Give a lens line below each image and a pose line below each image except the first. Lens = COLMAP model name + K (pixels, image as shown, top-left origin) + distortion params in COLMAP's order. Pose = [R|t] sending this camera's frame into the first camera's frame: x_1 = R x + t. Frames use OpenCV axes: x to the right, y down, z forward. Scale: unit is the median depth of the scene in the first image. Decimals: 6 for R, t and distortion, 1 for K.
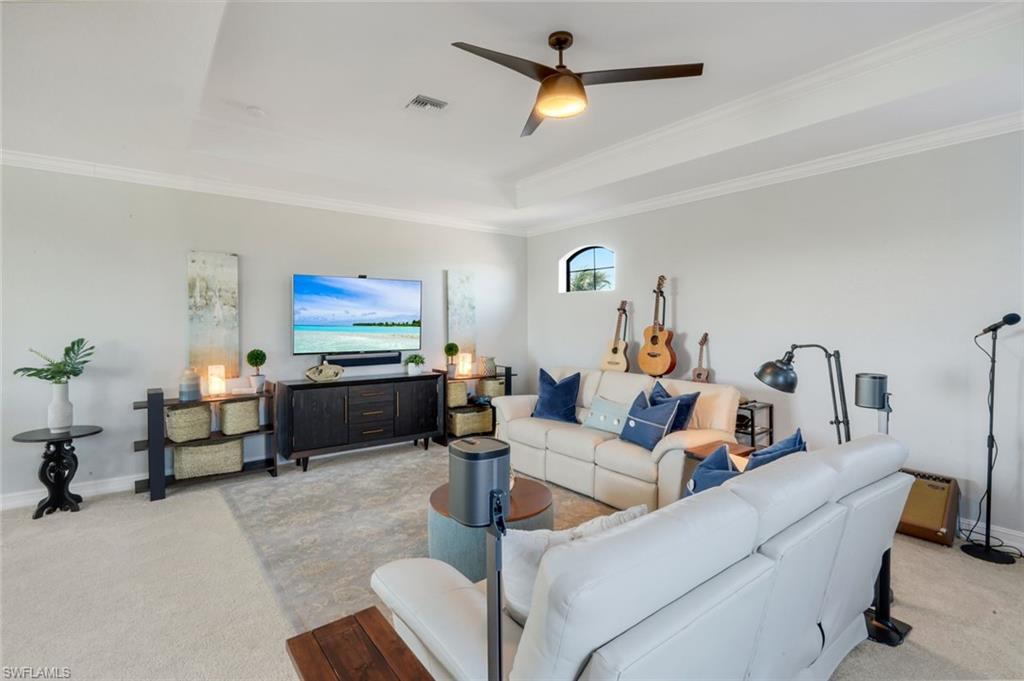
lens RADIAL K [[486.0, 0, 511.8], [0, 486.0, 327.4], [0, 0, 1]] dist [-0.001754, -0.000245]
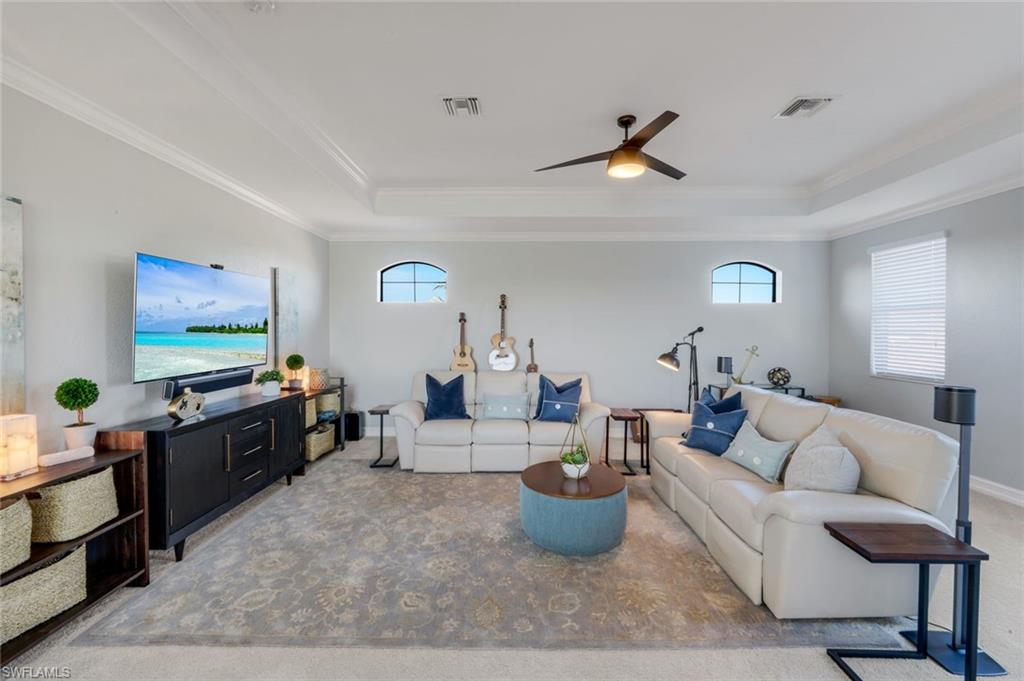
lens RADIAL K [[424.8, 0, 510.1], [0, 424.8, 336.7], [0, 0, 1]] dist [-0.001047, 0.000244]
pose [[0.620417, -0.010880, 0.784197, -0.593130], [0.007381, 0.999940, 0.008033, -0.003130], [-0.784238, 0.000804, 0.620460, 0.300329]]
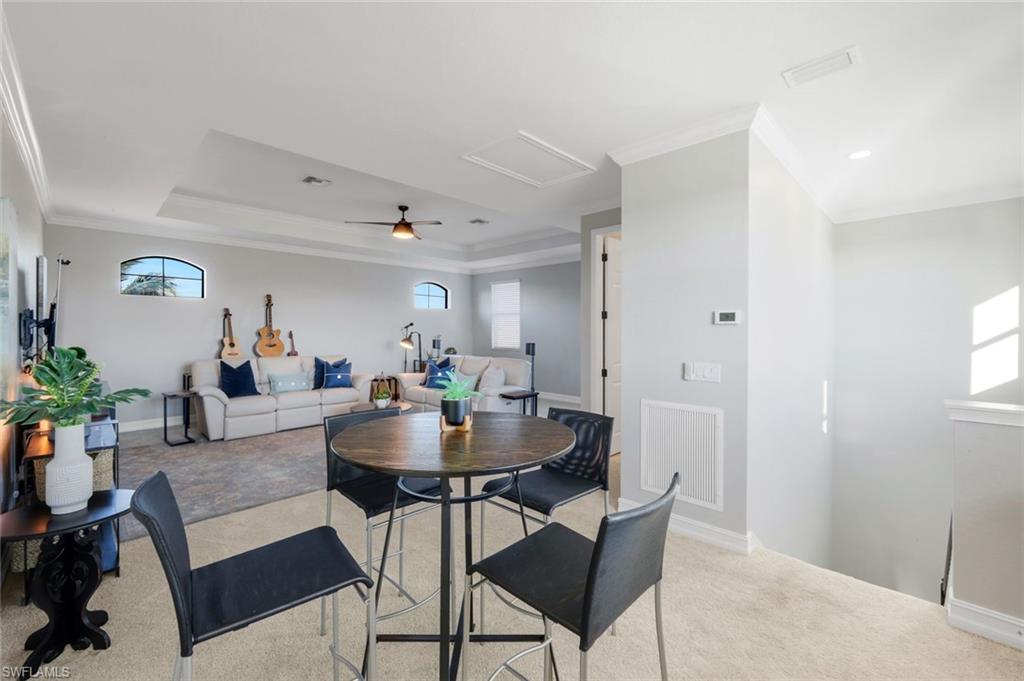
lens RADIAL K [[415.9, 0, 511.8], [0, 415.9, 331.4], [0, 0, 1]] dist [-0.001144, -0.000075]
pose [[-0.141745, -0.009995, 0.989853, -1.179352], [0.007701, 0.999908, 0.011200, 0.003395], [-0.989873, 0.009211, -0.141655, 0.438710]]
